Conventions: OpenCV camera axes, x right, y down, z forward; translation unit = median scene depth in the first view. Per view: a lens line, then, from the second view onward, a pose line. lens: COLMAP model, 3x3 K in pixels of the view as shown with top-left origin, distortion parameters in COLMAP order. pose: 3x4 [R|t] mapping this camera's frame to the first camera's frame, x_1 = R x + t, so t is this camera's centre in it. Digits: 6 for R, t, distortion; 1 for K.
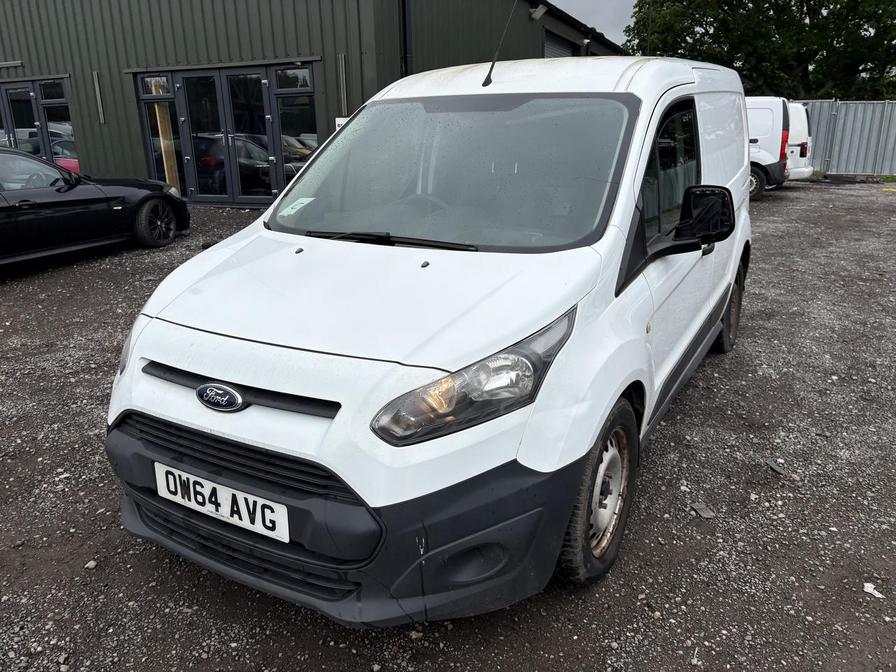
lens RADIAL K [[679.0, 0, 448.5], [0, 679.0, 336.7], [0, 0, 1]] dist [0.009711, 0.007117]
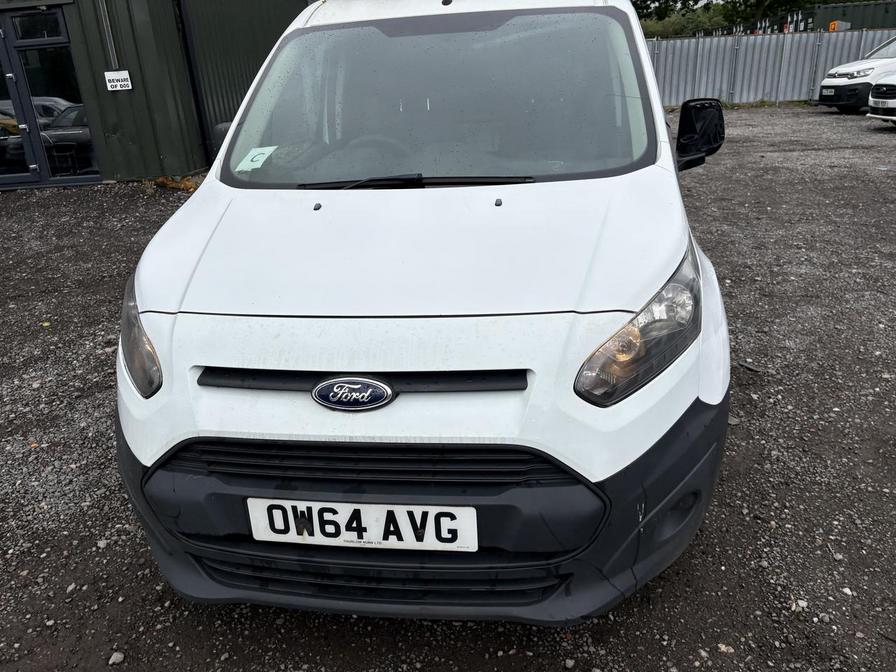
lens RADIAL K [[680.7, 0, 447.9], [0, 680.7, 328.1], [0, 0, 1]] dist [0.040952, -0.051050]
pose [[0.930908, -0.164496, 0.326115, -0.463764], [0.149427, 0.986226, 0.070919, -0.023001], [-0.333289, -0.017289, 0.942666, 0.229229]]
